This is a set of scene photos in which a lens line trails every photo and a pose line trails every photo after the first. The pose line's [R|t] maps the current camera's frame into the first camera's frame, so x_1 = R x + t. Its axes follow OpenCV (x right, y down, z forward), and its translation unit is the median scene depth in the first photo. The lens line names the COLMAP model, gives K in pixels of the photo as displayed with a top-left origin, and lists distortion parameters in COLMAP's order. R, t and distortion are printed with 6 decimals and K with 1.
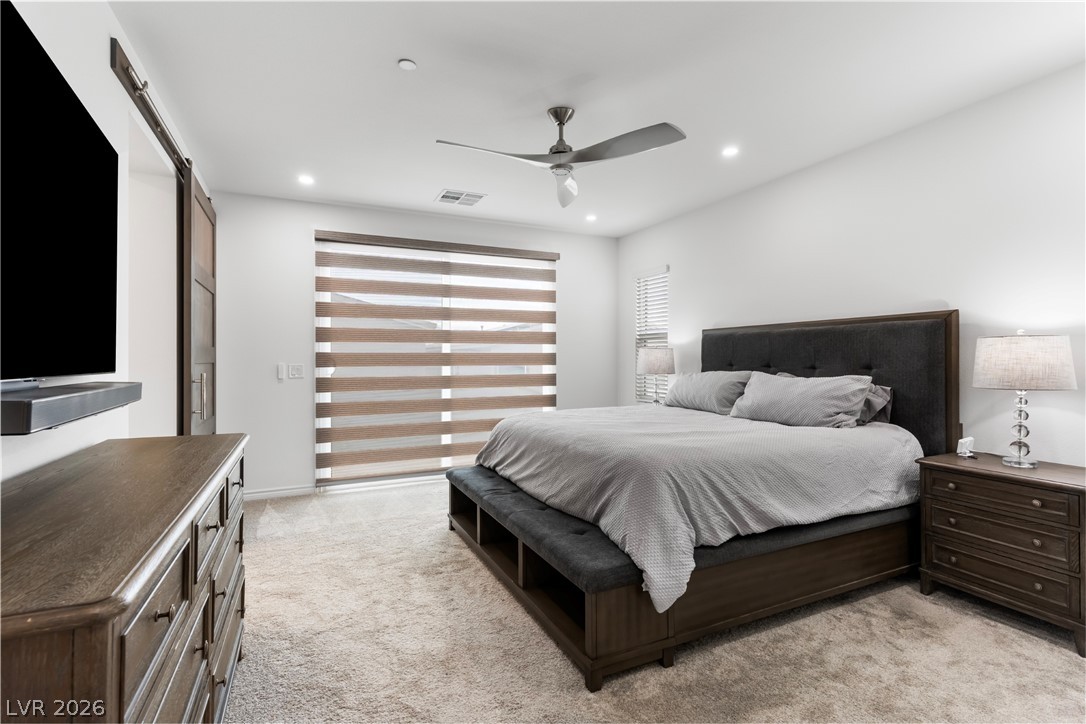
lens RADIAL K [[508.9, 0, 540.9], [0, 508.9, 358.1], [0, 0, 1]] dist [-0.002068, -0.000306]
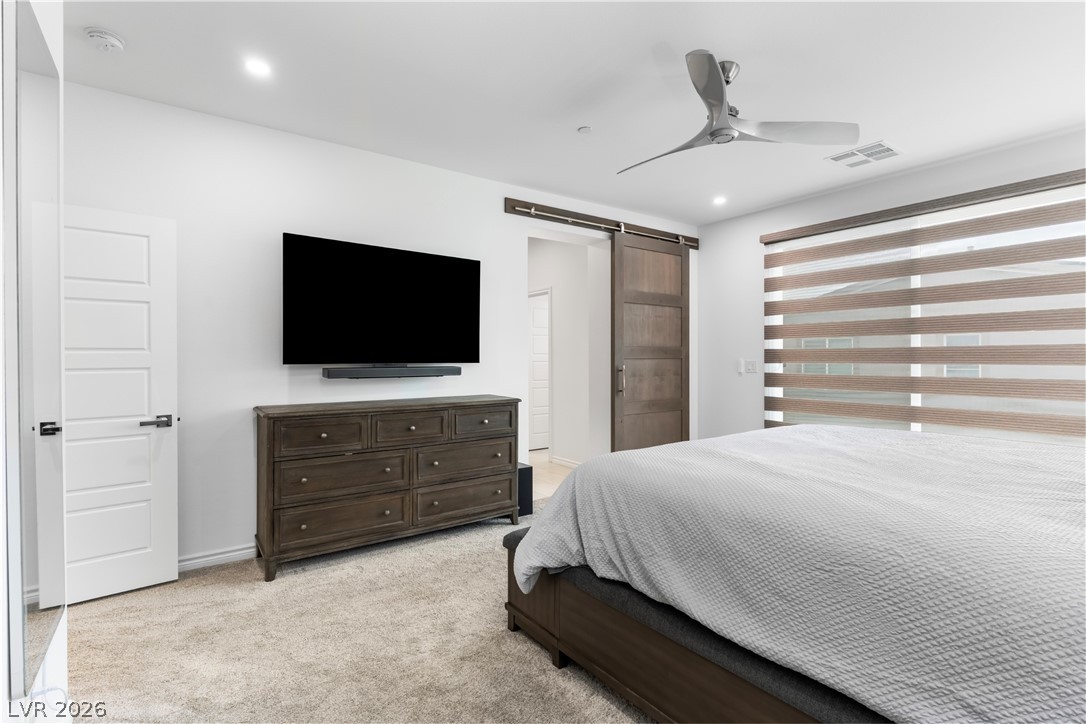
lens RADIAL K [[508.9, 0, 540.9], [0, 508.9, 358.1], [0, 0, 1]] dist [-0.002068, -0.000306]
pose [[0.188245, 0.003792, -0.982115, 0.527378], [0.007028, 0.999962, 0.005208, -0.001518], [0.982097, -0.007883, 0.188211, 0.337091]]
